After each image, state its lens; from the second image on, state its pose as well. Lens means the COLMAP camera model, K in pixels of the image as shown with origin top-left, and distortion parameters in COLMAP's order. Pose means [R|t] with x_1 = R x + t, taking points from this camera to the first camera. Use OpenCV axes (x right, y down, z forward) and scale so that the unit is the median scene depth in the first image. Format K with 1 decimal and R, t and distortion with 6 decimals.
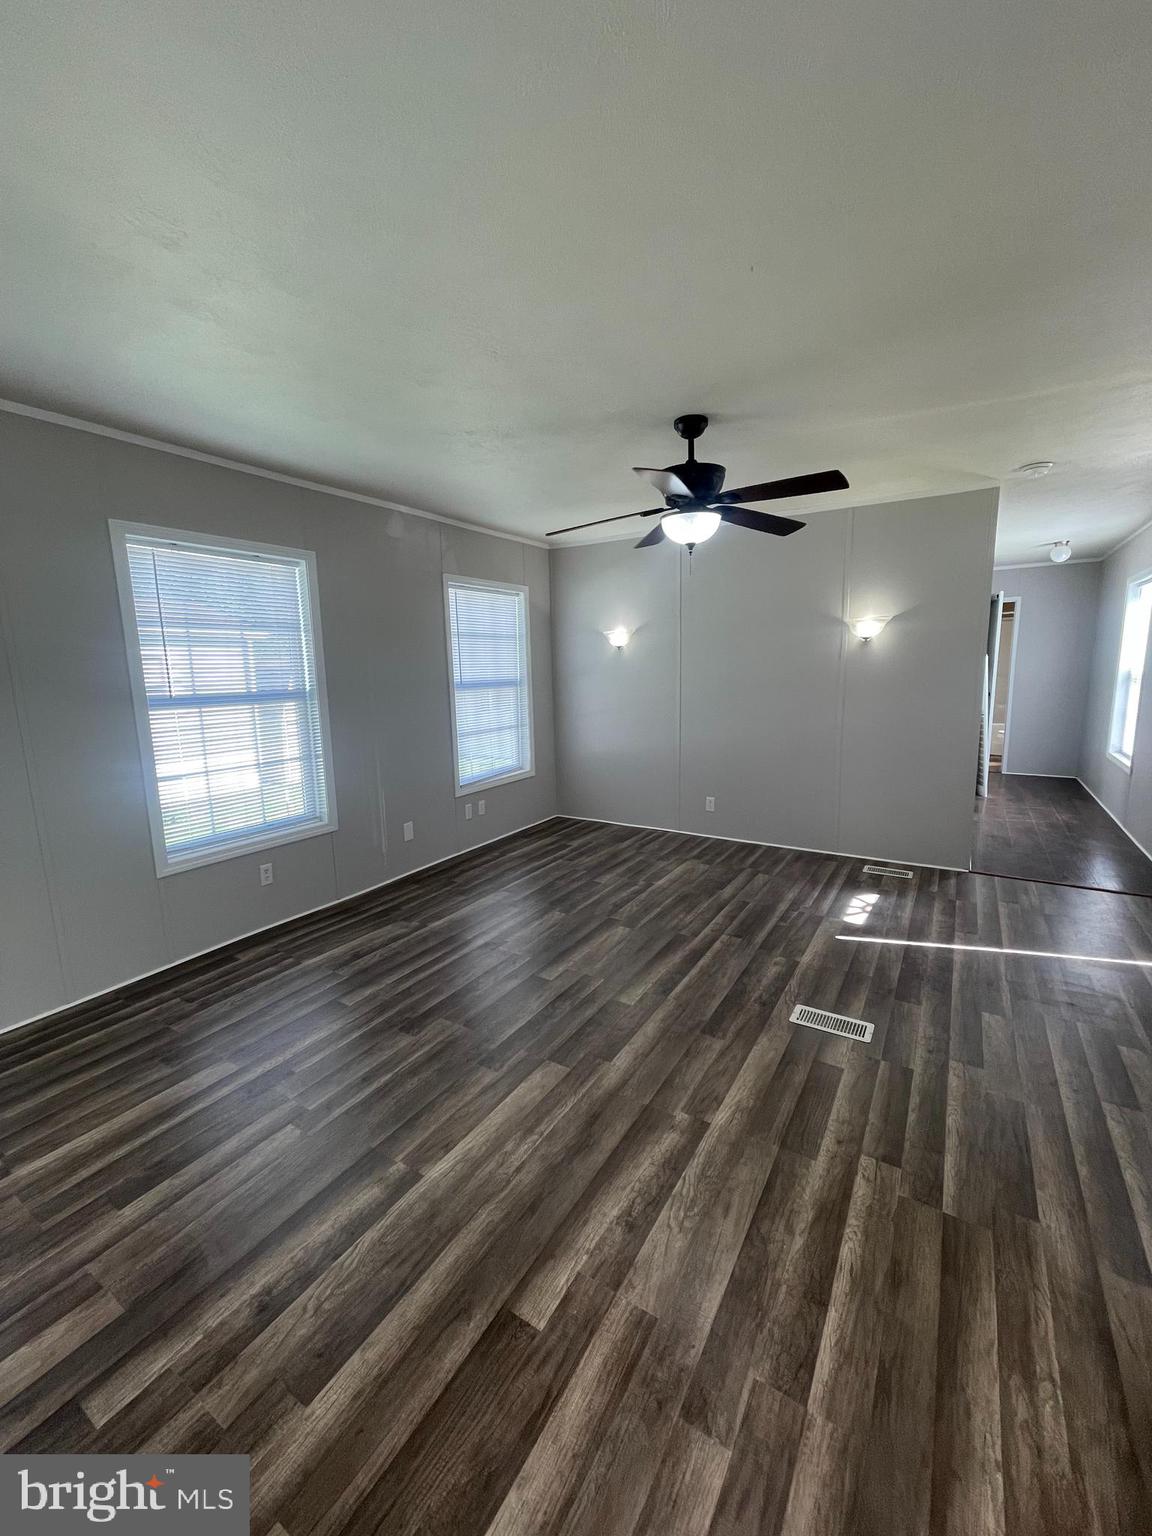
lens RADIAL K [[621.6, 0, 575.1], [0, 621.6, 758.2], [0, 0, 1]] dist [-0.002210, 0.006867]
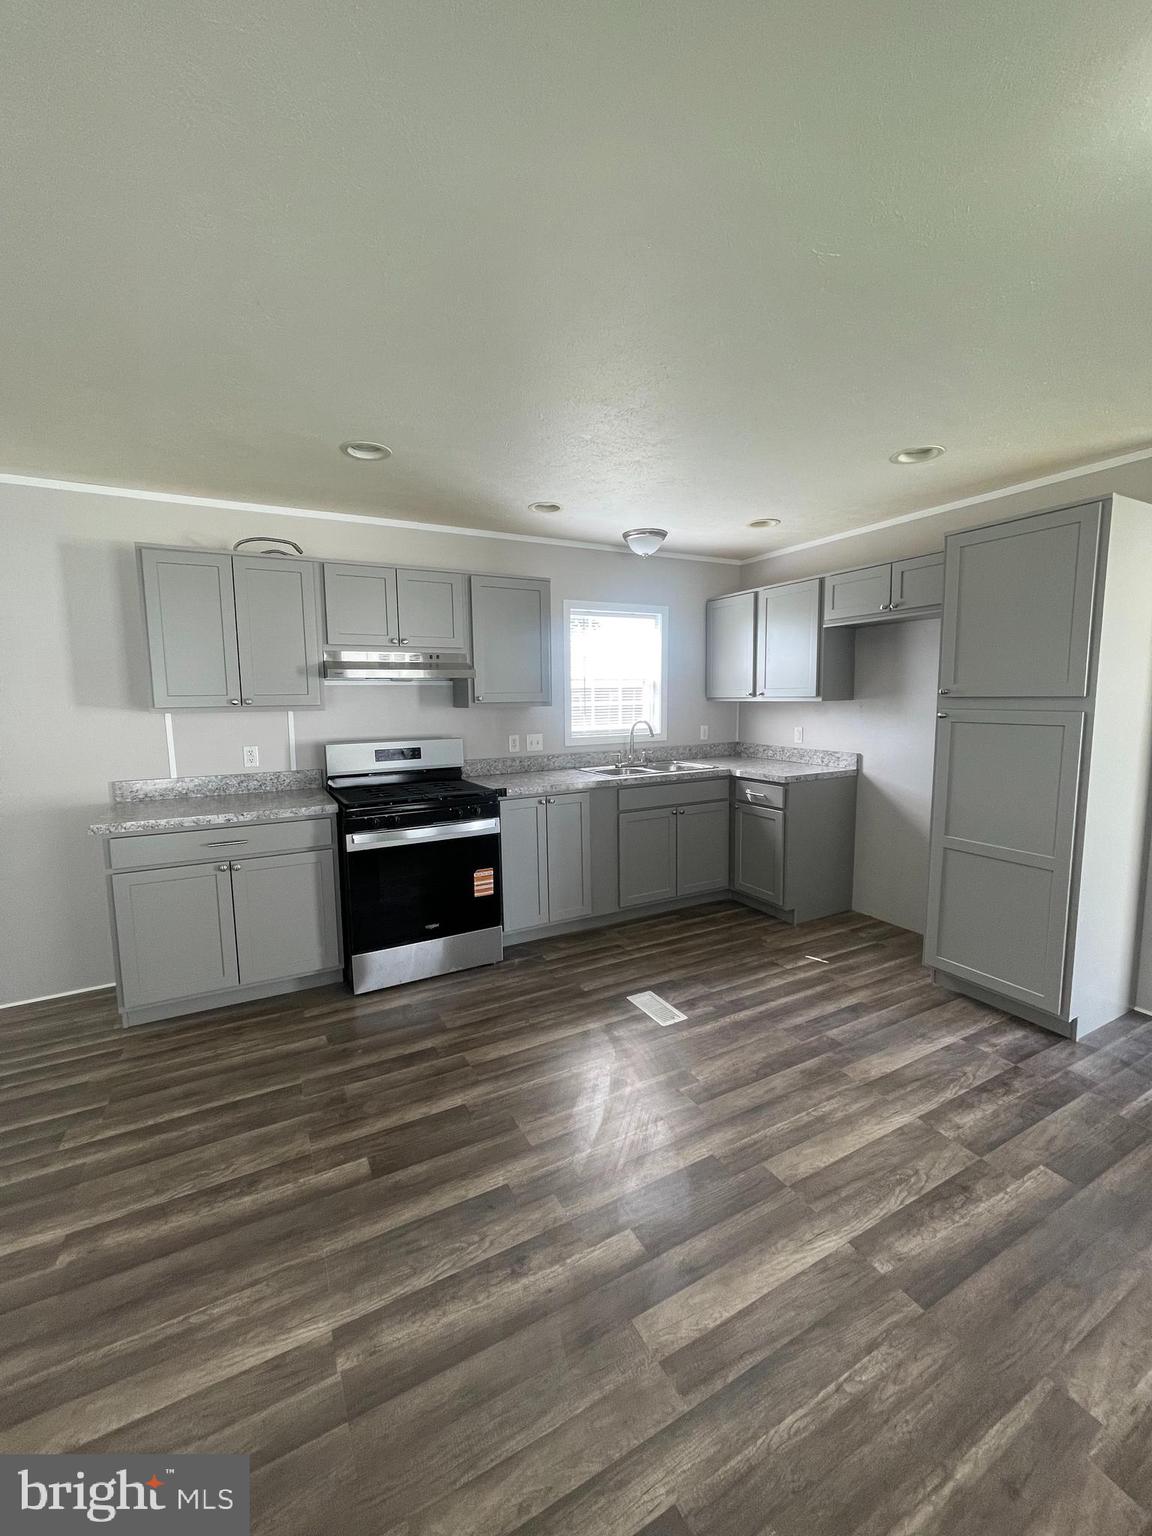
lens RADIAL K [[615.7, 0, 578.1], [0, 615.7, 762.6], [0, 0, 1]] dist [0.000911, -0.000308]
pose [[-0.870650, -0.016015, 0.491642, -0.864959], [0.107716, 0.969005, 0.222320, -0.179645], [-0.479965, 0.246520, -0.841939, 1.281473]]
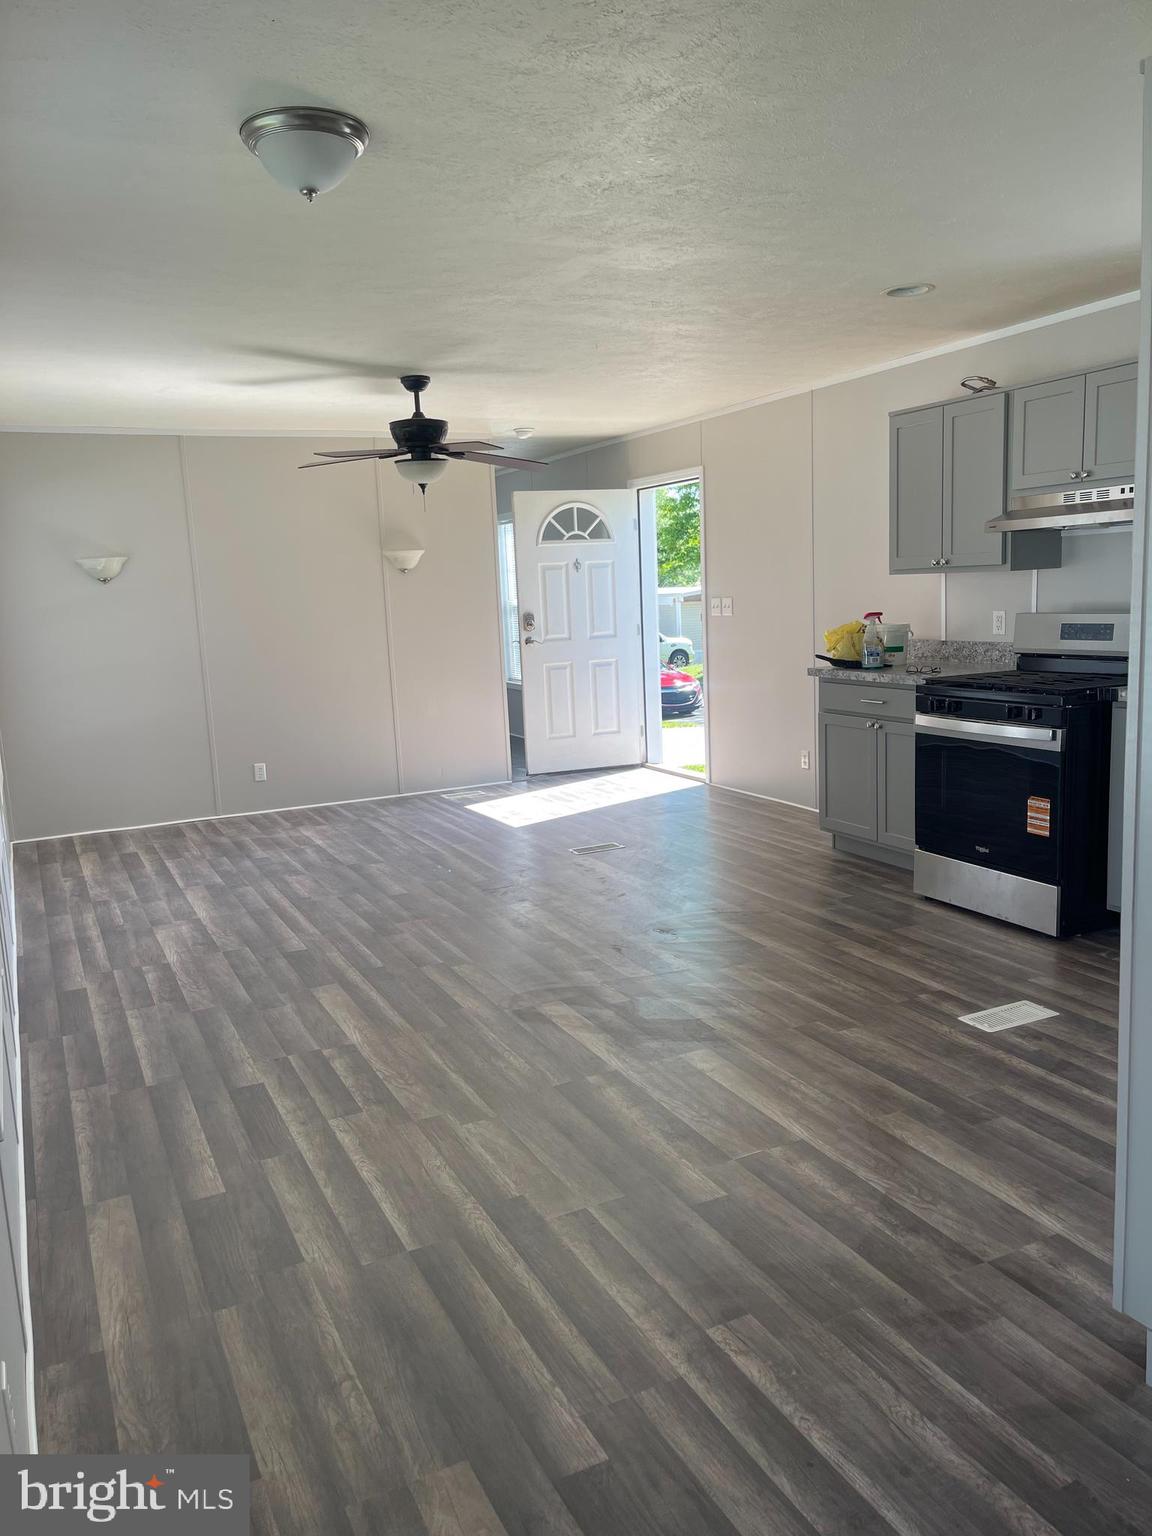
lens RADIAL K [[1169.5, 0, 576.0], [0, 1169.5, 768.0], [0, 0, 1]] dist [0.031221, -0.000388]
pose [[0.525552, -0.135076, 0.839970, -2.330995], [0.161037, 0.985261, 0.057683, 0.126258], [-0.835381, 0.104951, 0.539559, -0.492633]]
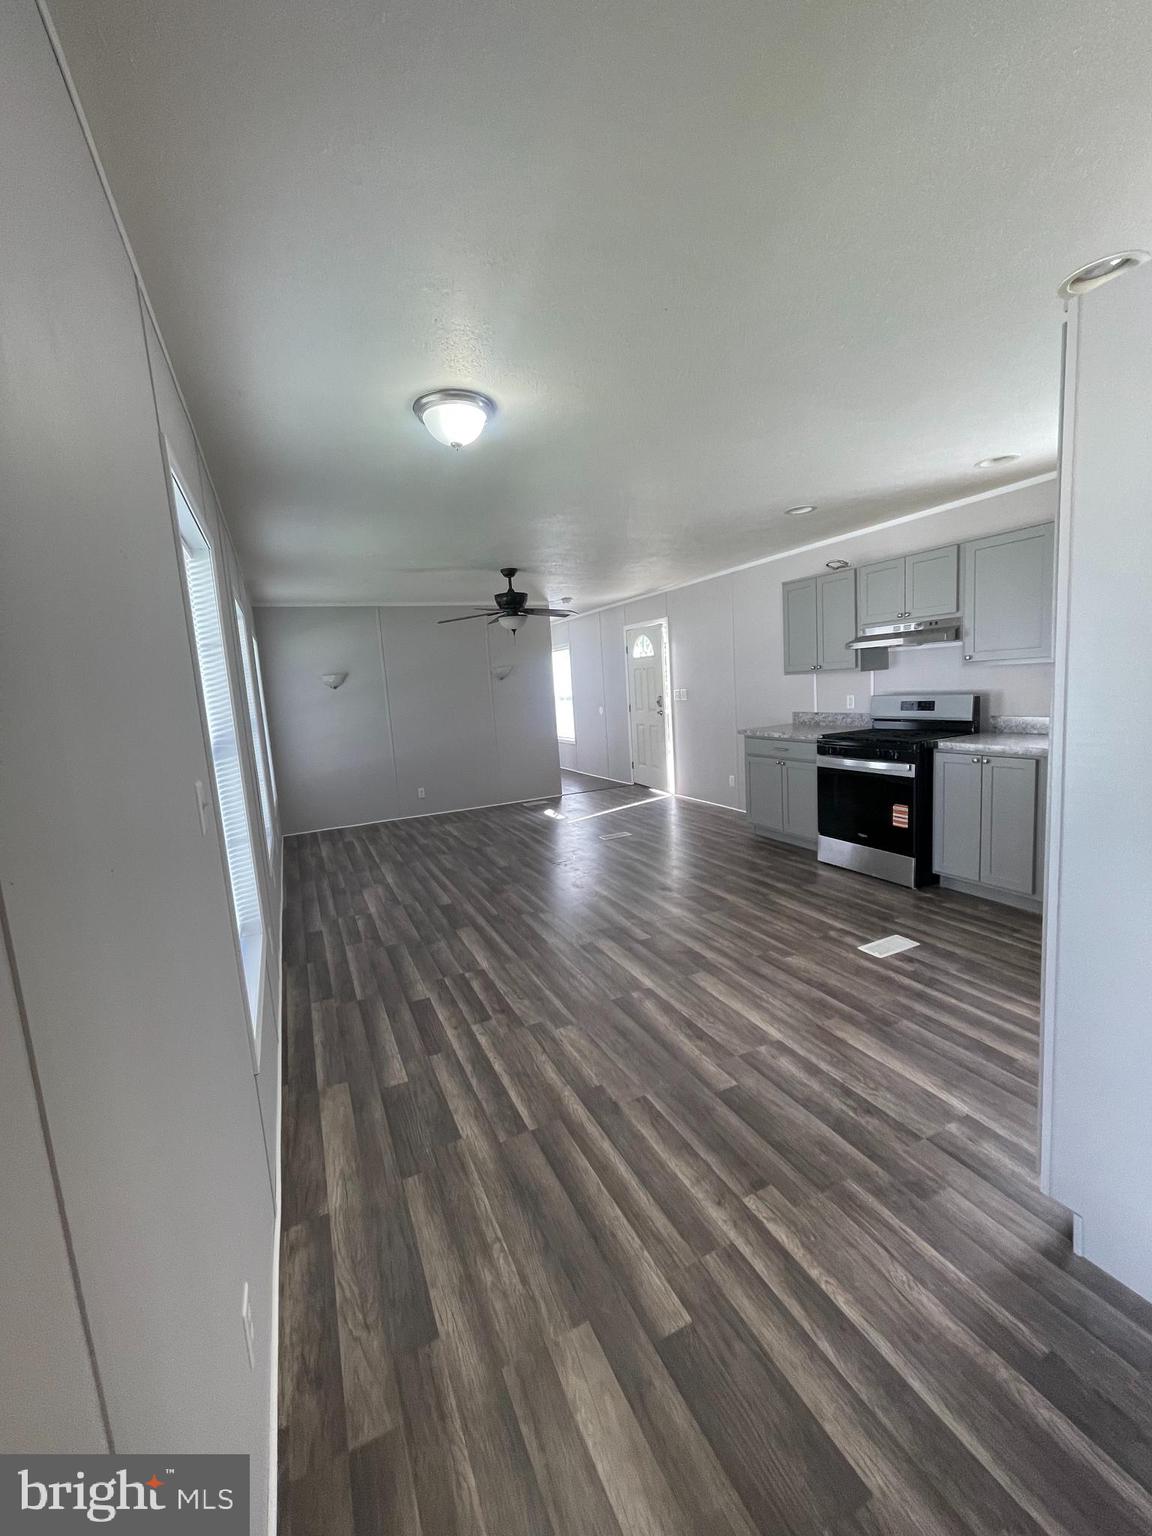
lens RADIAL K [[621.6, 0, 575.1], [0, 621.6, 758.2], [0, 0, 1]] dist [-0.002210, 0.006867]
pose [[0.537130, -0.113833, 0.835783, -2.146648], [0.179073, 0.983655, 0.018889, 0.081748], [-0.824272, 0.139520, 0.548735, -0.277783]]
